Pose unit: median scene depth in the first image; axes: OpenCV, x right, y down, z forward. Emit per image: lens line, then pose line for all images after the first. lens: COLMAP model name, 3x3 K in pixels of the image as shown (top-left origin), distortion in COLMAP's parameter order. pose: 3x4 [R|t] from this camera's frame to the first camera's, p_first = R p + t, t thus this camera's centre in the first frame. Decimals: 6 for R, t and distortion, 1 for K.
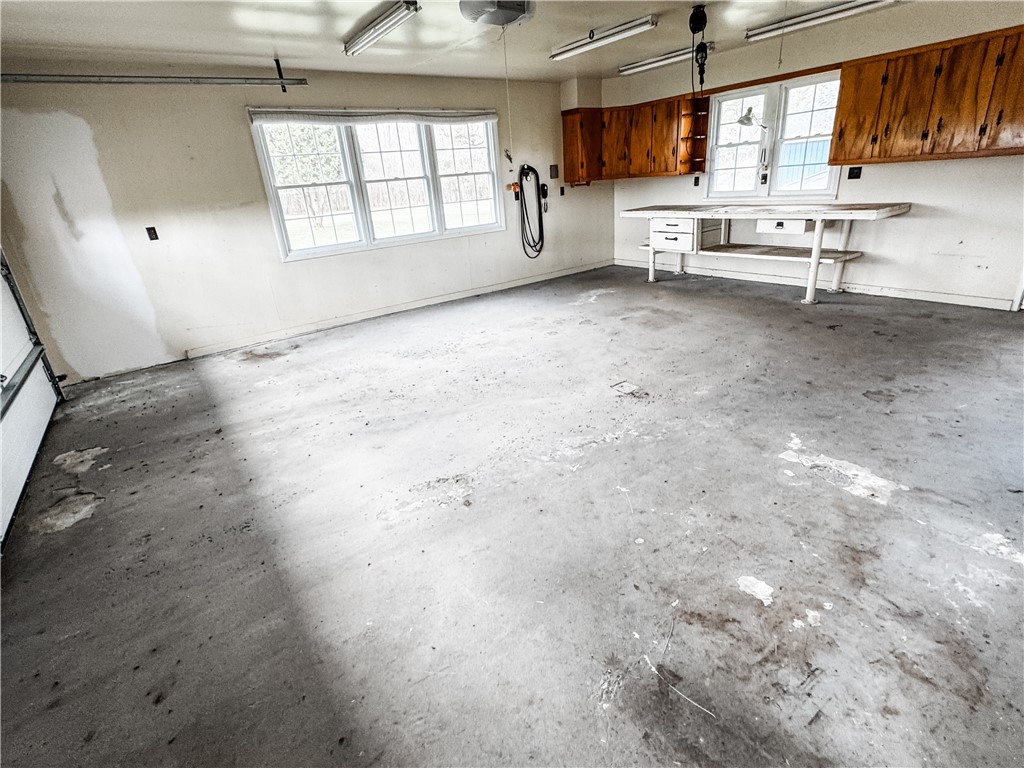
lens RADIAL K [[498.0, 0, 512.0], [0, 498.0, 384.0], [0, 0, 1]] dist [0.001189, -0.000452]
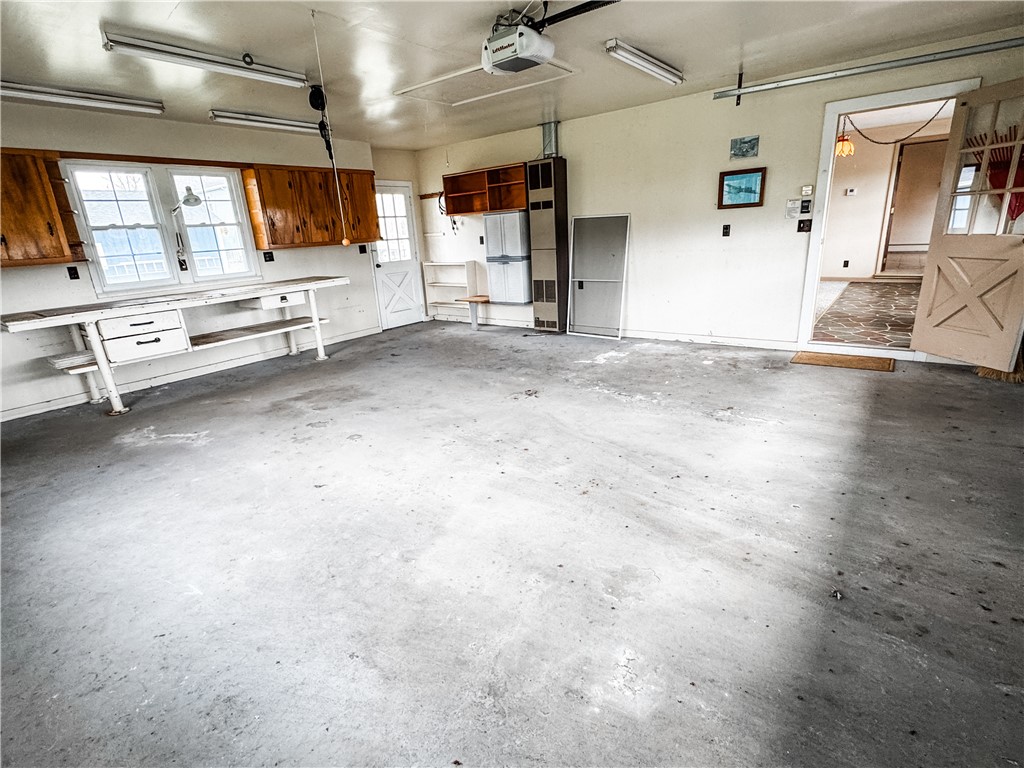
lens RADIAL K [[498.0, 0, 512.0], [0, 498.0, 384.0], [0, 0, 1]] dist [0.001189, -0.000452]
pose [[-0.279346, -0.196732, 0.939820, -0.896911], [0.439089, 0.844276, 0.307244, -0.398180], [-0.853913, 0.498492, -0.149462, 1.191111]]
